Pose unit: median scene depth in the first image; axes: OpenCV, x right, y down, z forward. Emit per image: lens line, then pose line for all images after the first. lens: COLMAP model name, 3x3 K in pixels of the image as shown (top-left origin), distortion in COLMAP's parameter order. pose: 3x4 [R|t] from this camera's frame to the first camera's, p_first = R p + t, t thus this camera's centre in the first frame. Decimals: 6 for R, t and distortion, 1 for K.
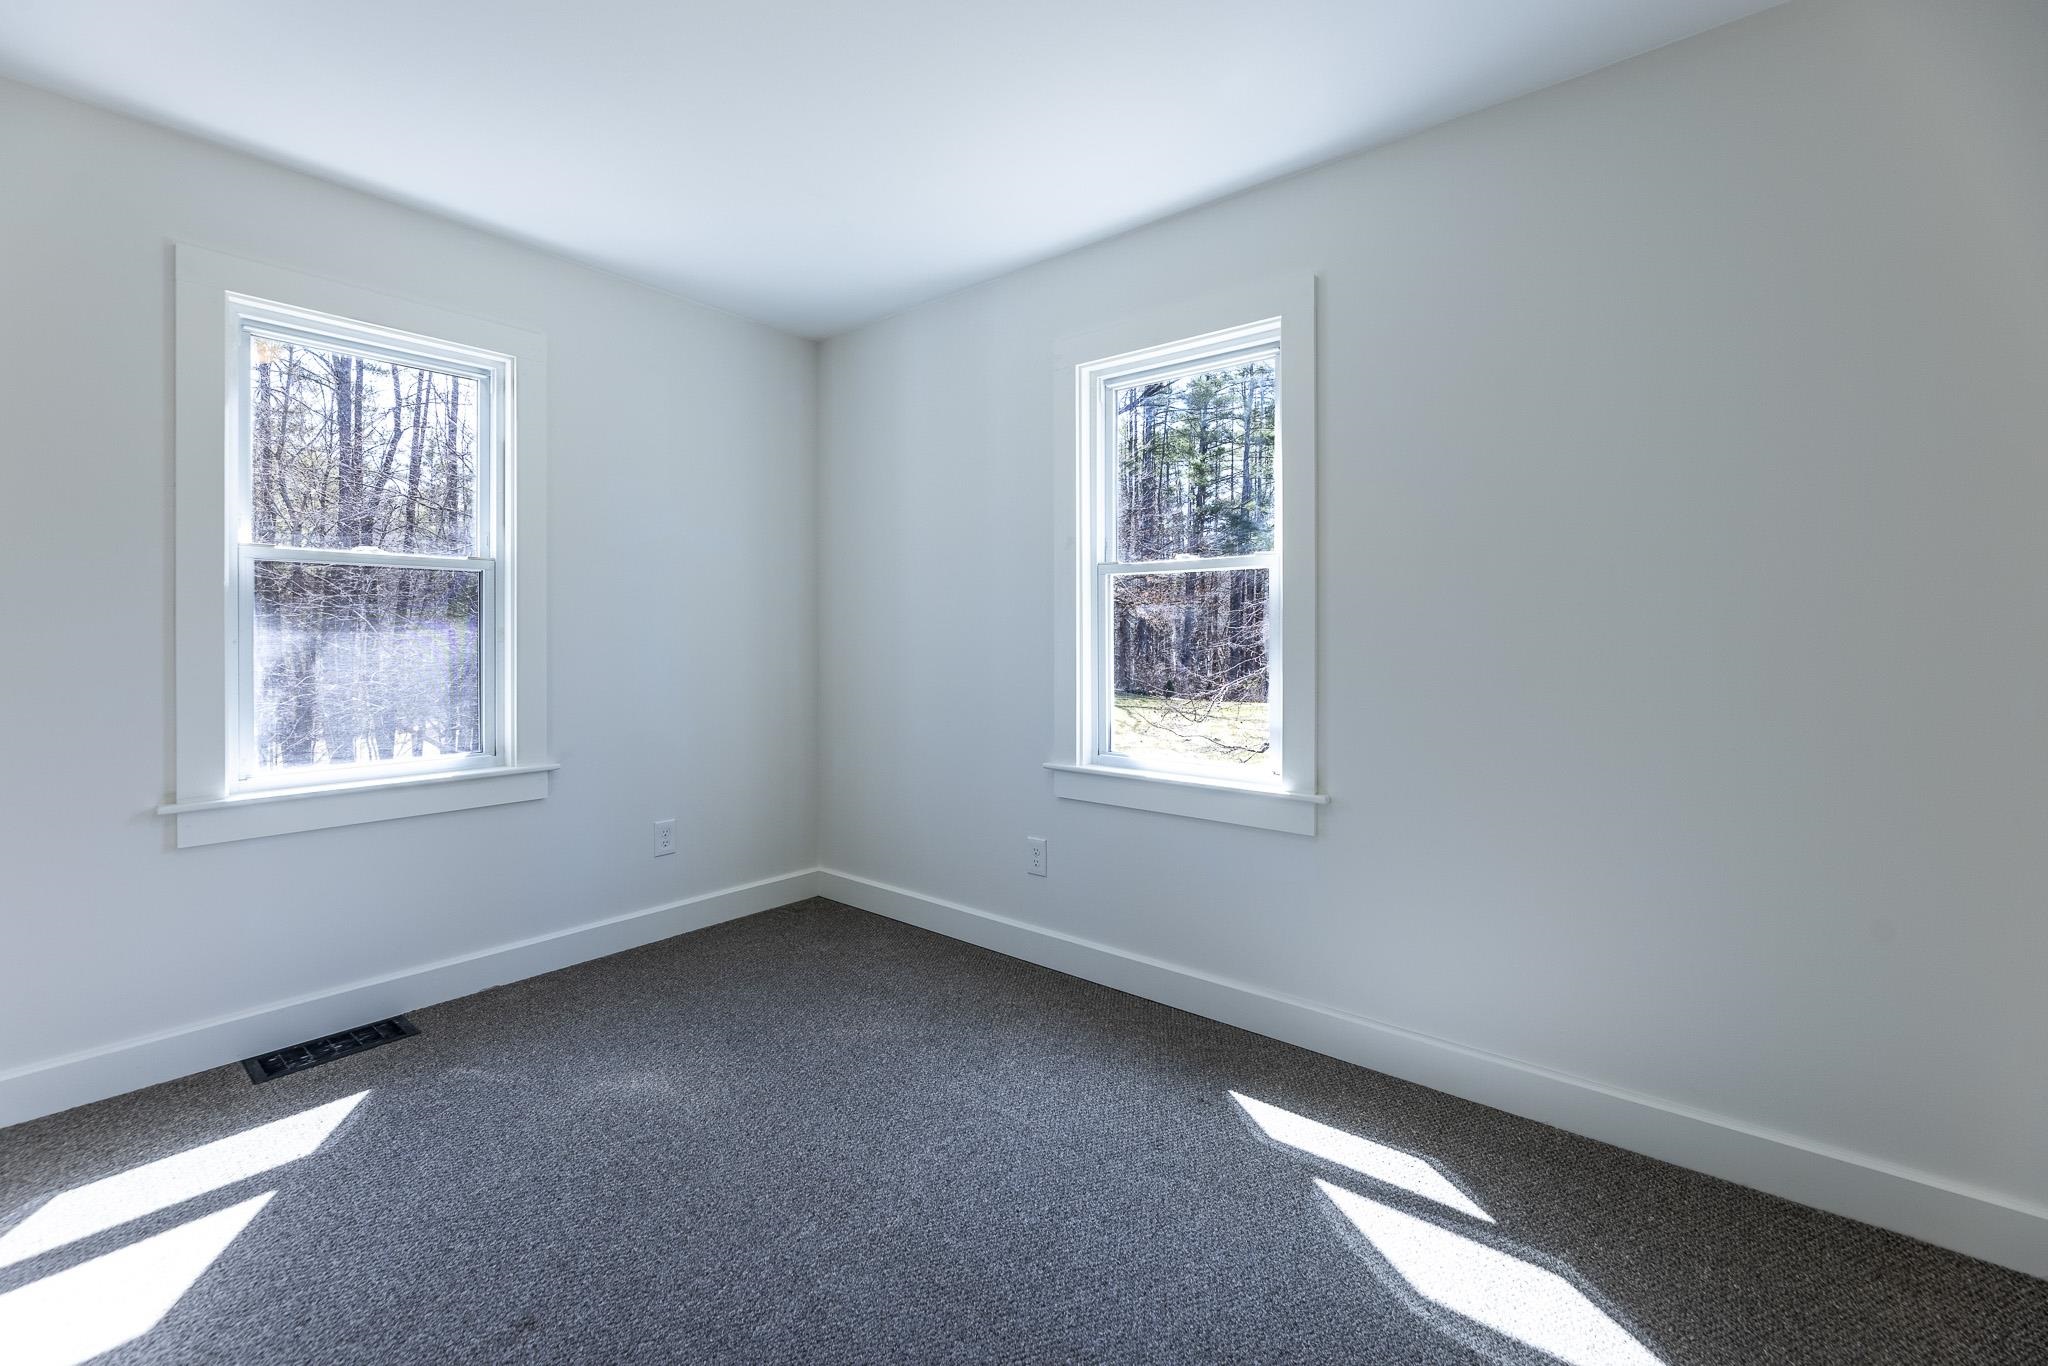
lens RADIAL K [[837.0, 0, 1040.4], [0, 837.0, 633.5], [0, 0, 1]] dist [-0.000698, 0.000064]
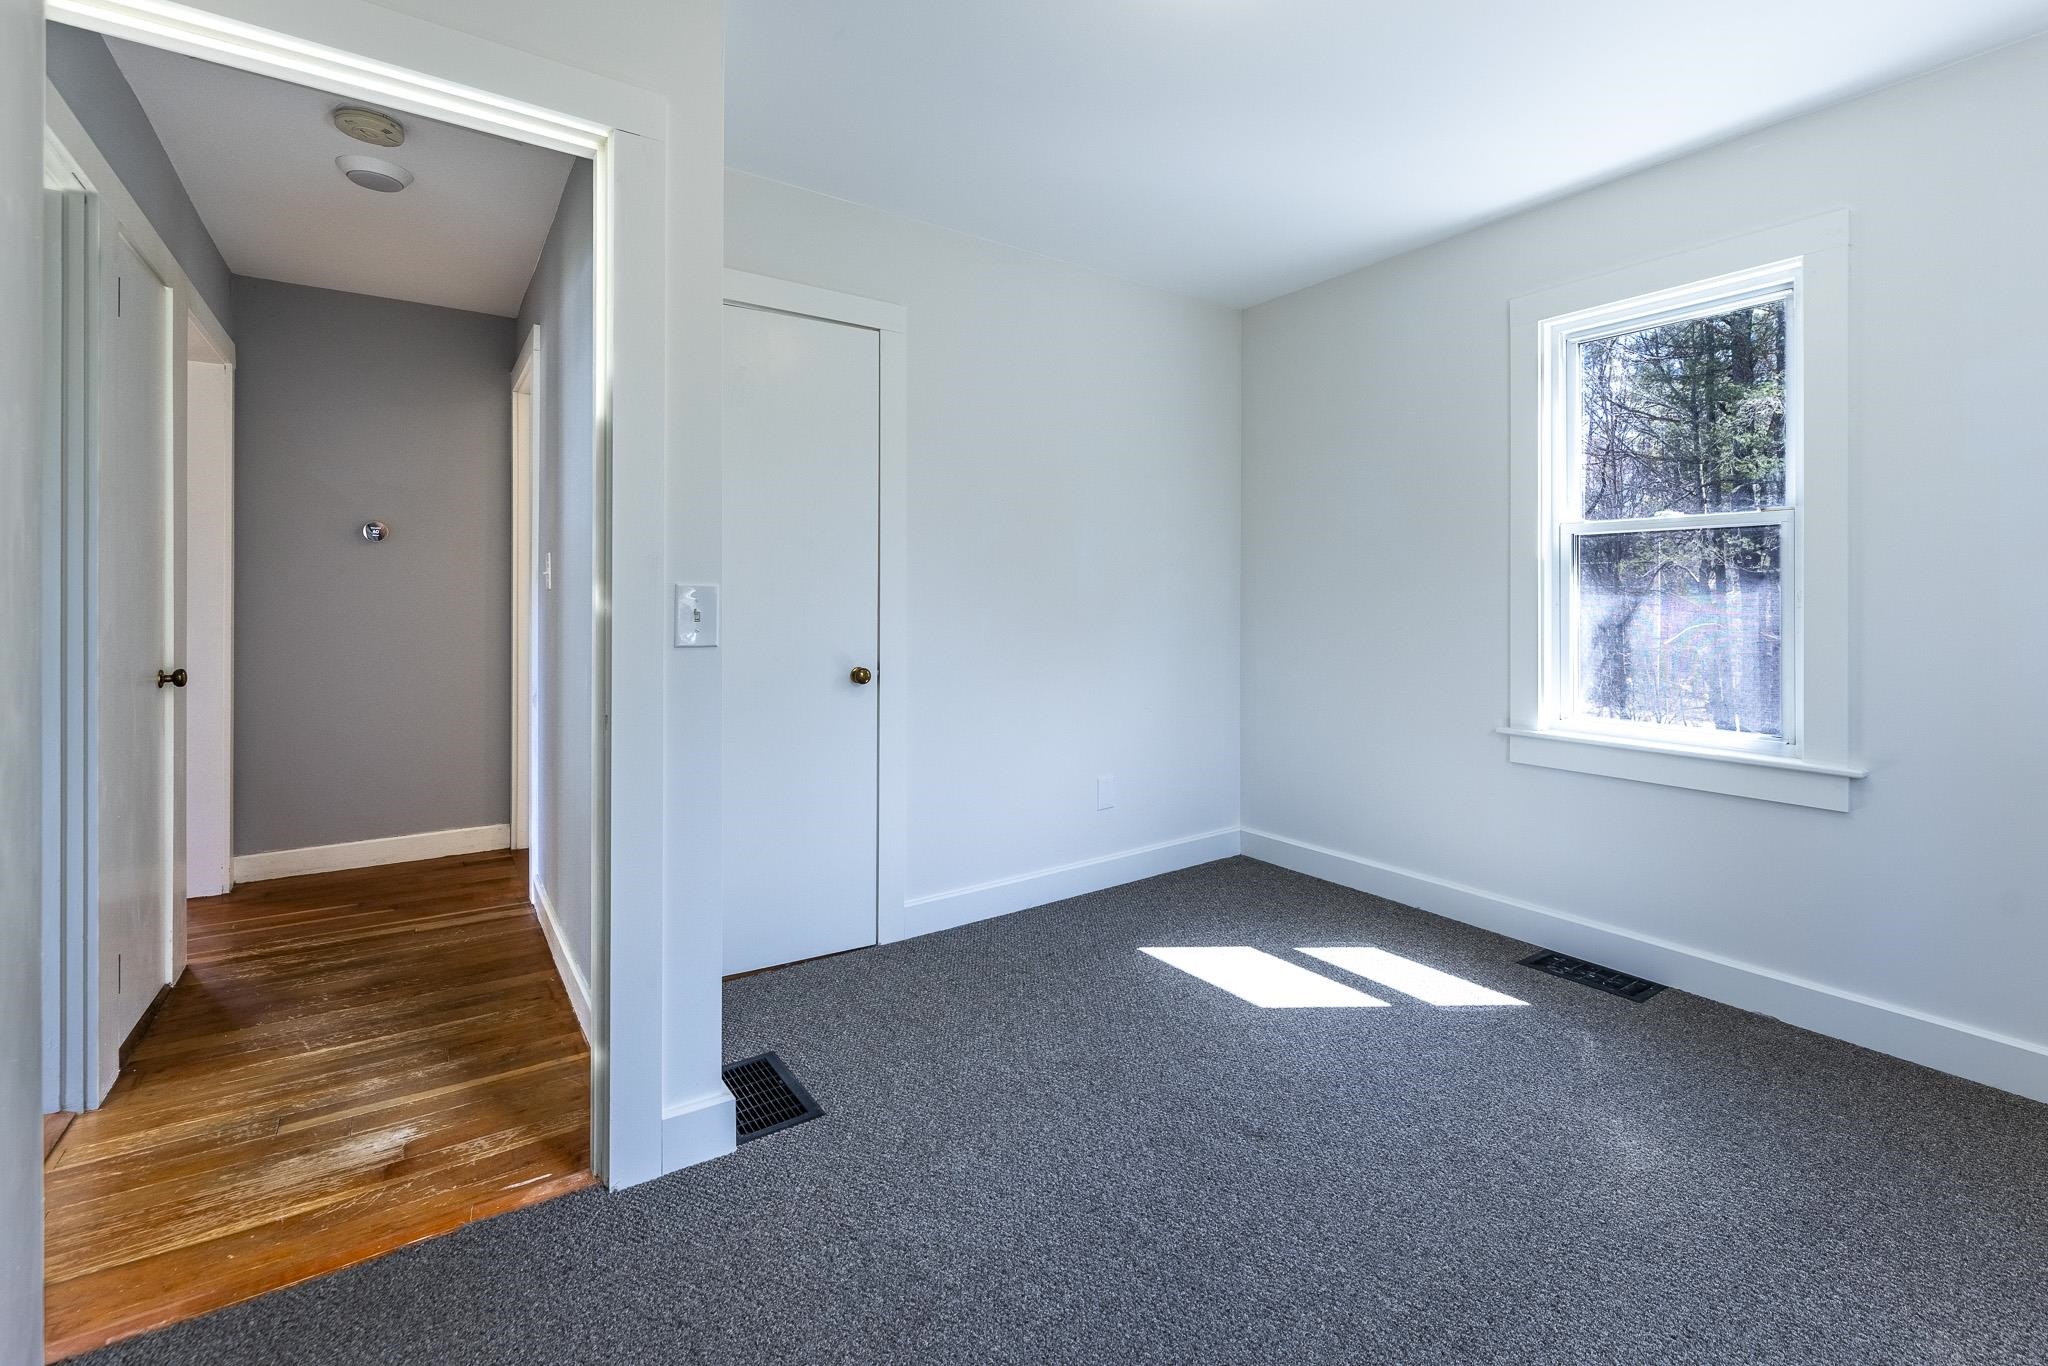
lens RADIAL K [[837.0, 0, 1008.8], [0, 837.0, 592.4], [0, 0, 1]] dist [-0.000698, 0.000064]
pose [[-0.260391, -0.007844, -0.965471, 0.406542], [-0.002259, 0.999969, -0.007514, 0.003658], [0.965501, 0.000224, -0.260401, 0.538835]]
